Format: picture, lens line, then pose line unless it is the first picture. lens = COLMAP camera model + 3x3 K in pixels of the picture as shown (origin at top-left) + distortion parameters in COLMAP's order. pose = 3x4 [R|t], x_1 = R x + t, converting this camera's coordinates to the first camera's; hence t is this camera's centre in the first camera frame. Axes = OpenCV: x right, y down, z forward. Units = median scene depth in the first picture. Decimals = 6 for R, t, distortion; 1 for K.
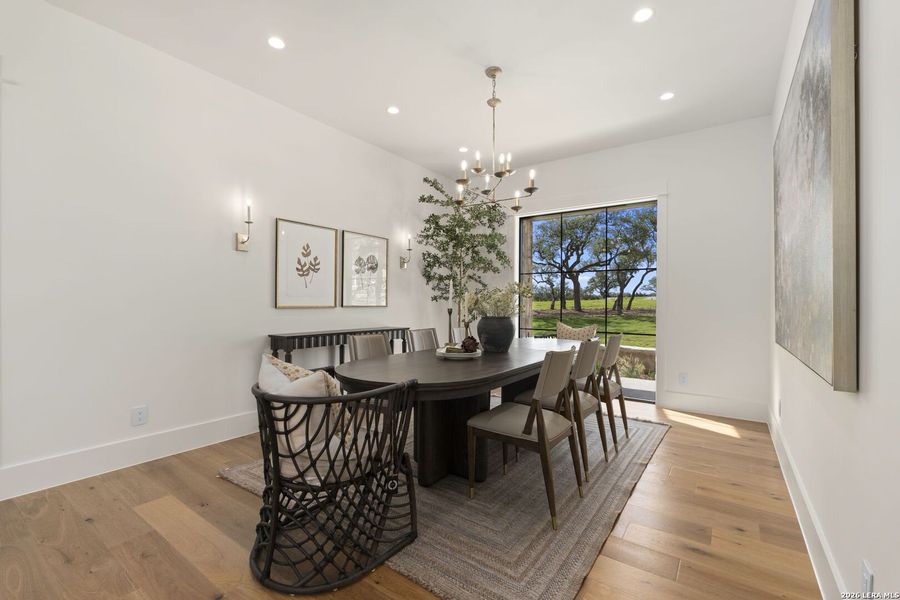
lens RADIAL K [[394.2, 0, 450.0], [0, 394.2, 300.0], [0, 0, 1]] dist [0.003460, 0.000168]
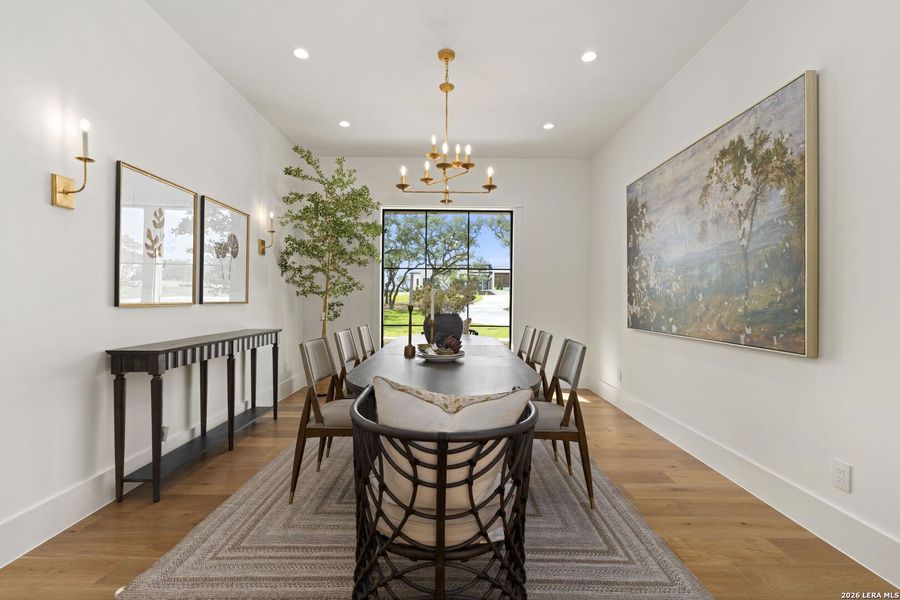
lens RADIAL K [[392.8, 0, 450.0], [0, 392.8, 300.0], [0, 0, 1]] dist [-0.000047, 0.000343]
pose [[0.812895, 0.001476, 0.582409, -0.352912], [-0.008944, 0.999911, 0.009948, -0.000330], [-0.582342, -0.013296, 0.812835, 0.183171]]
